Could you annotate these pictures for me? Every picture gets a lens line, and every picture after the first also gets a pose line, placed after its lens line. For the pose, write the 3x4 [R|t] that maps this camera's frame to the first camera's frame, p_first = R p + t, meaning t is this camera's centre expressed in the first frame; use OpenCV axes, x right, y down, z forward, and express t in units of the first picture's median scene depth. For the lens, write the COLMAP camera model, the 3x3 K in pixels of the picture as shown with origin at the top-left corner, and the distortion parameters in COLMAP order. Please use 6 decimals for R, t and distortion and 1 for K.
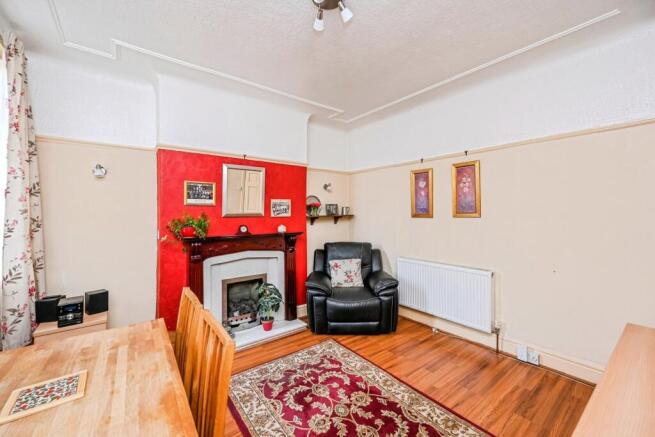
lens RADIAL K [[264.3, 0, 326.1], [0, 264.3, 213.5], [0, 0, 1]] dist [0.000071, 0.000577]
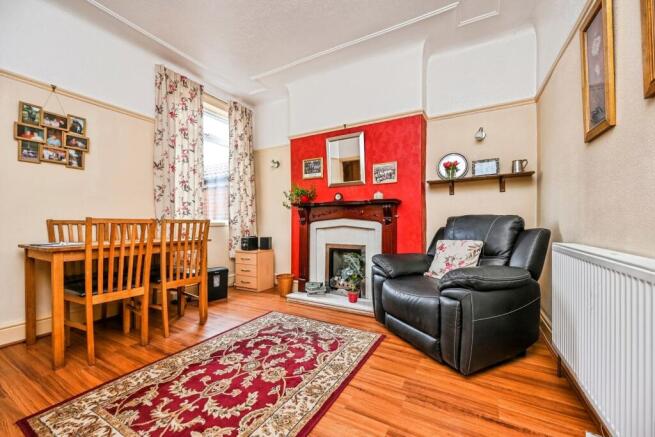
lens RADIAL K [[264.3, 0, 324.9], [0, 264.3, 222.5], [0, 0, 1]] dist [0.000071, 0.000577]
pose [[0.389215, 0.005346, -0.921132, 0.650913], [-0.002808, 0.999985, 0.004617, 0.162479], [0.921143, 0.000789, 0.389224, 0.578575]]
